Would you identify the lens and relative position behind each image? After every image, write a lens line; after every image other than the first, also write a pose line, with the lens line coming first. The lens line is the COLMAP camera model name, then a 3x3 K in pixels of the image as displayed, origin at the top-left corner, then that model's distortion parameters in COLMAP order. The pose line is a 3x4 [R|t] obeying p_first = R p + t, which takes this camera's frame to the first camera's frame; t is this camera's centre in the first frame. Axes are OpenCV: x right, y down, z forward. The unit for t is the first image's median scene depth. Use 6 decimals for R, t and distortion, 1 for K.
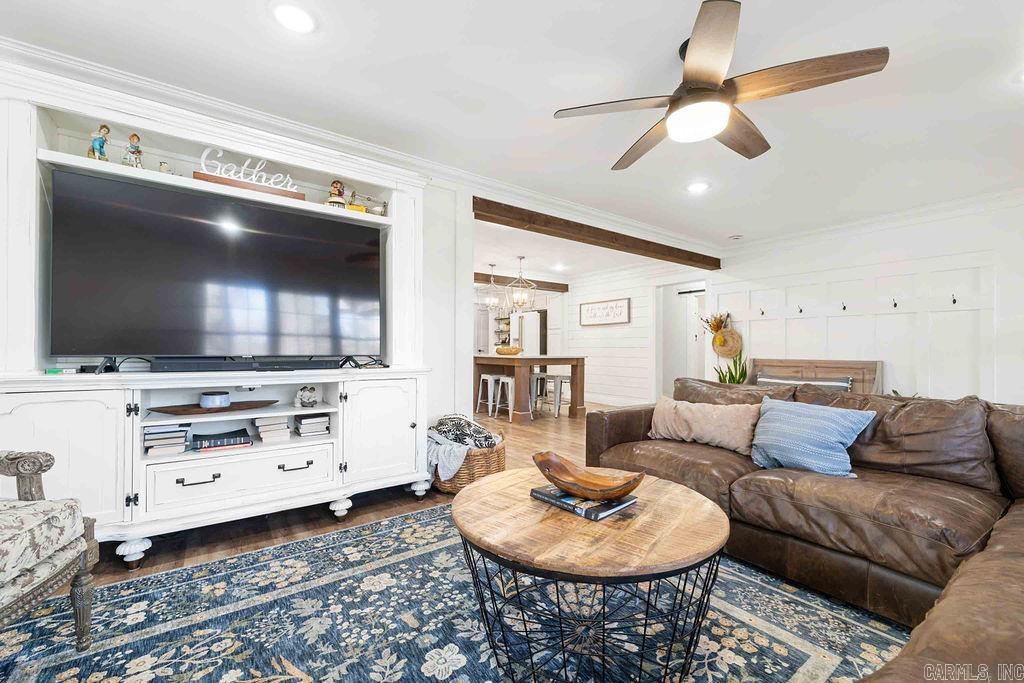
lens RADIAL K [[419.3, 0, 514.1], [0, 419.3, 347.4], [0, 0, 1]] dist [-0.000175, 0.000081]
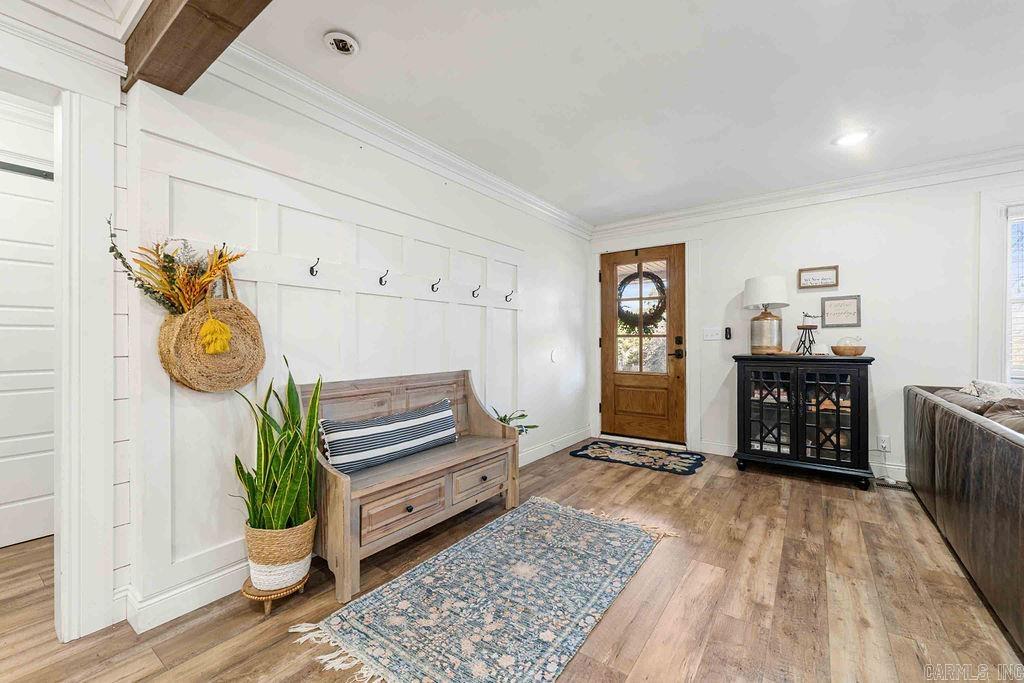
lens RADIAL K [[415.8, 0, 507.4], [0, 415.8, 339.6], [0, 0, 1]] dist [0.000811, 0.000231]
pose [[-0.307255, -0.001513, 0.951626, 0.190380], [-0.010717, 0.999941, -0.001871, -0.018940], [-0.951567, -0.010774, -0.307253, 1.154570]]
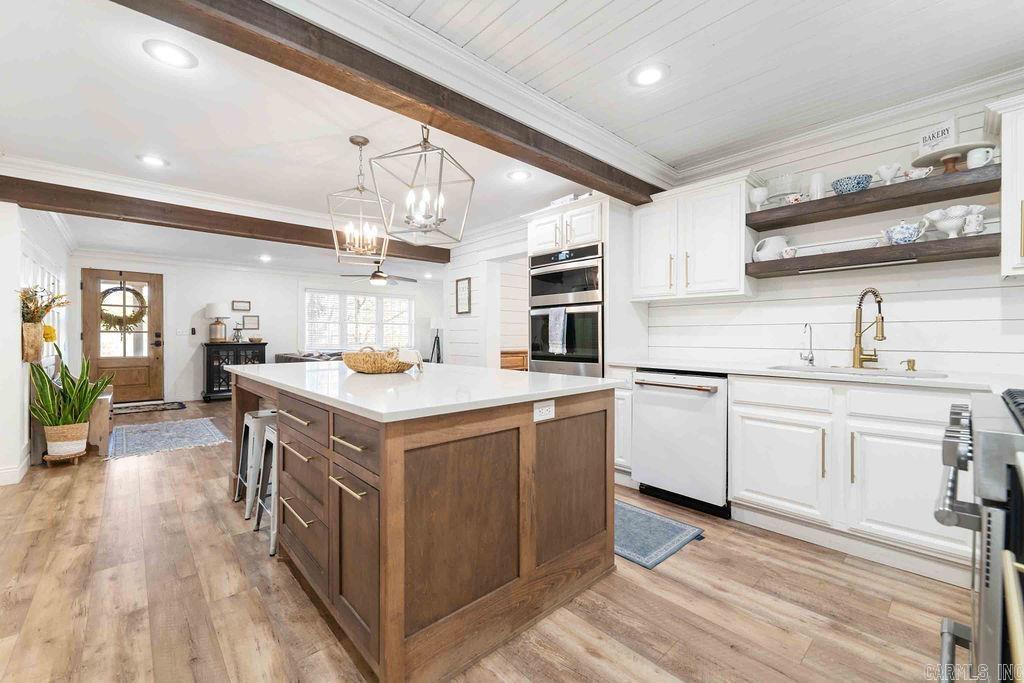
lens RADIAL K [[419.3, 0, 514.1], [0, 419.3, 347.4], [0, 0, 1]] dist [-0.000175, 0.000081]
pose [[-0.992974, -0.004612, -0.118242, -0.129891], [-0.006334, 0.999879, 0.014192, -0.008161], [0.118162, 0.014842, -0.992883, 2.161318]]
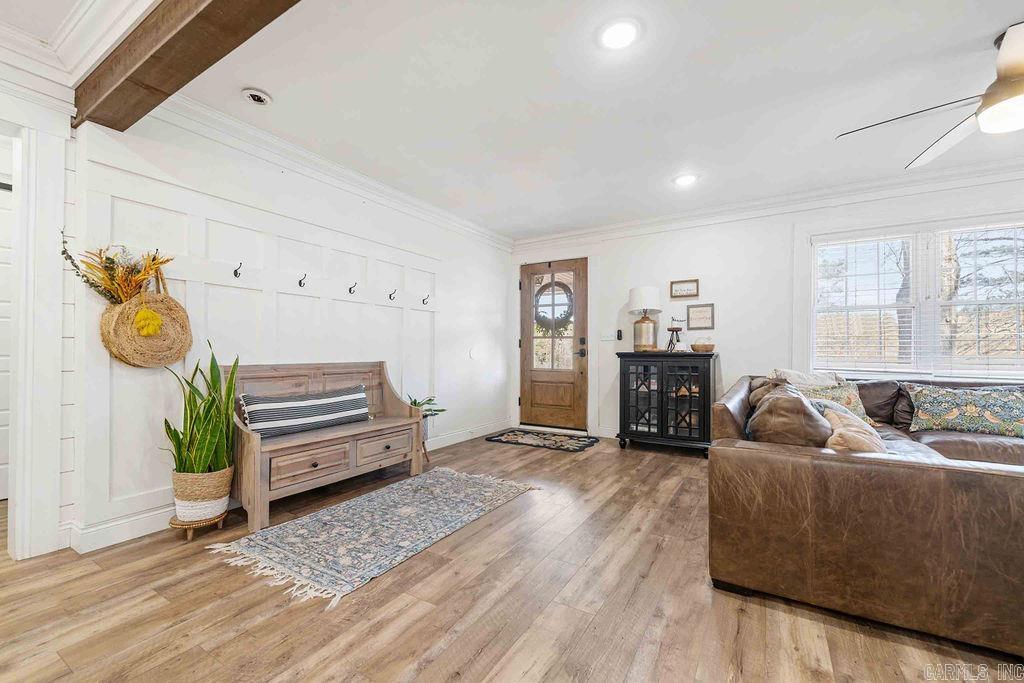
lens RADIAL K [[419.3, 0, 514.1], [0, 419.3, 347.4], [0, 0, 1]] dist [-0.000175, 0.000081]
pose [[-0.386179, 0.002193, 0.922421, 0.016266], [-0.016889, 0.999813, -0.009448, 0.007287], [-0.922269, -0.019227, -0.386070, 1.085769]]
